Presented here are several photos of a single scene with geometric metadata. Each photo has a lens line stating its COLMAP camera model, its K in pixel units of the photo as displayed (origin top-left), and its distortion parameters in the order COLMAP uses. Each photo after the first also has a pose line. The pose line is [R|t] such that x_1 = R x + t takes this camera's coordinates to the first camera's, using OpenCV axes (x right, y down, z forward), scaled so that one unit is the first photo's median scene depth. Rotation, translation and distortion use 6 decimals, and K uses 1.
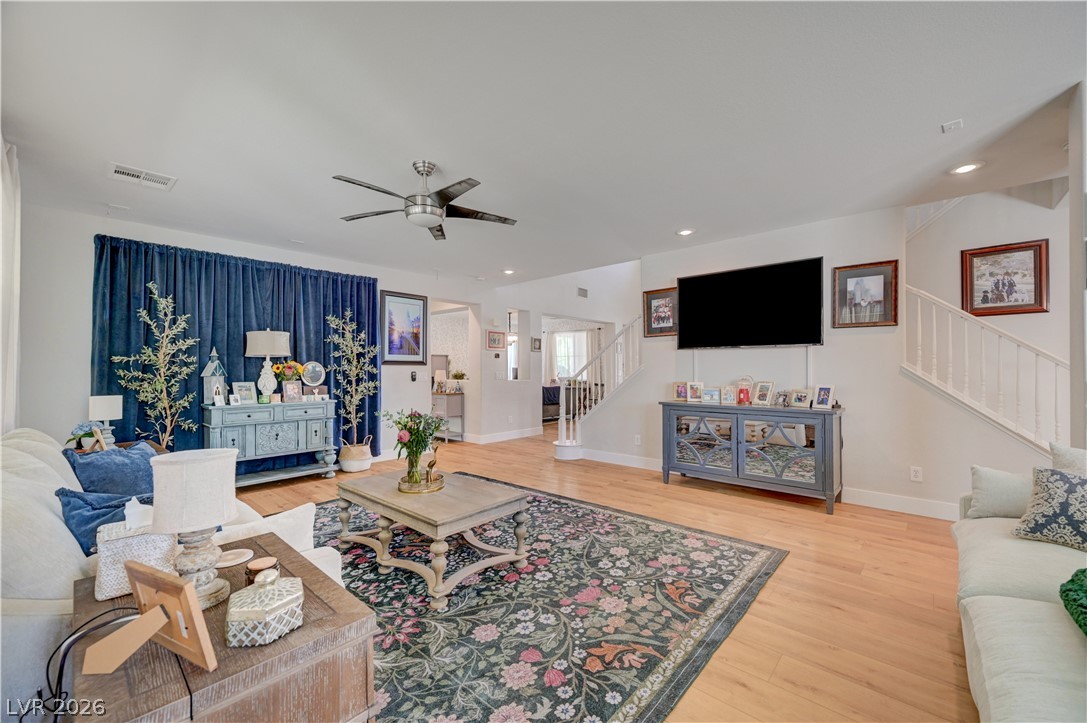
lens RADIAL K [[432.2, 0, 545.3], [0, 432.2, 371.0], [0, 0, 1]] dist [0.001071, -0.000014]
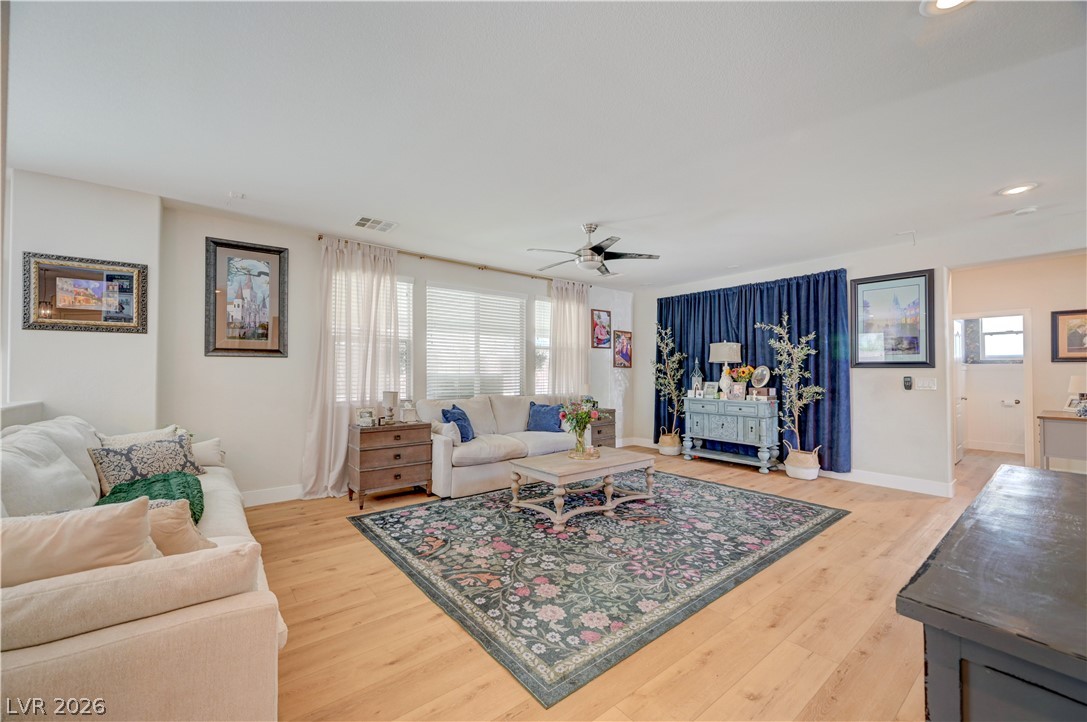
lens RADIAL K [[428.8, 0, 545.0], [0, 428.8, 365.1], [0, 0, 1]] dist [-0.001372, 0.000675]
pose [[-0.162834, -0.014163, -0.986552, 1.059370], [-0.005202, 0.999895, -0.013496, -0.009165], [0.986640, 0.002934, -0.162890, 1.040706]]
